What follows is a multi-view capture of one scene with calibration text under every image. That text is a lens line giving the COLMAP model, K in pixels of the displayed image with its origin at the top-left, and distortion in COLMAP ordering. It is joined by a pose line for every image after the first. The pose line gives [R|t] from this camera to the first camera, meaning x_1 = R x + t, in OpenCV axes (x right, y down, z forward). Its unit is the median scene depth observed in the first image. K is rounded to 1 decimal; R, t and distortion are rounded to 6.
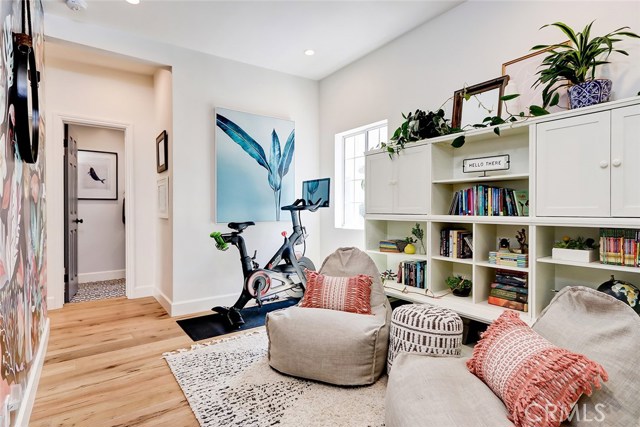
lens RADIAL K [[327.7, 0, 320.0], [0, 327.7, 211.1], [0, 0, 1]] dist [-0.001198, -0.000138]
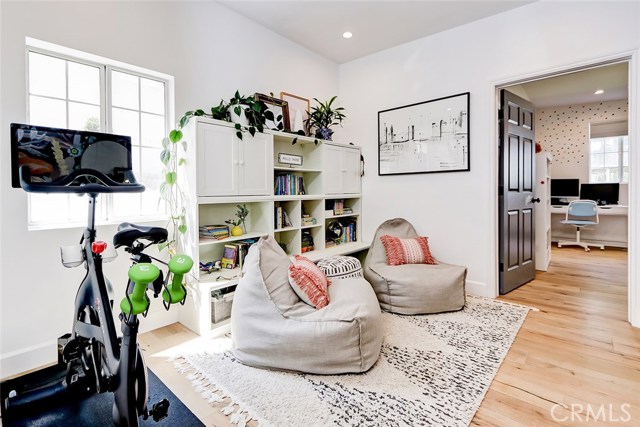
lens RADIAL K [[292.0, 0, 316.2], [0, 292.0, 194.4], [0, 0, 1]] dist [0.001093, -0.000076]
pose [[-0.187026, -0.009834, 0.982306, -0.813554], [0.019655, 0.999712, 0.013750, -0.004273], [-0.982158, 0.021878, -0.186779, 1.172694]]
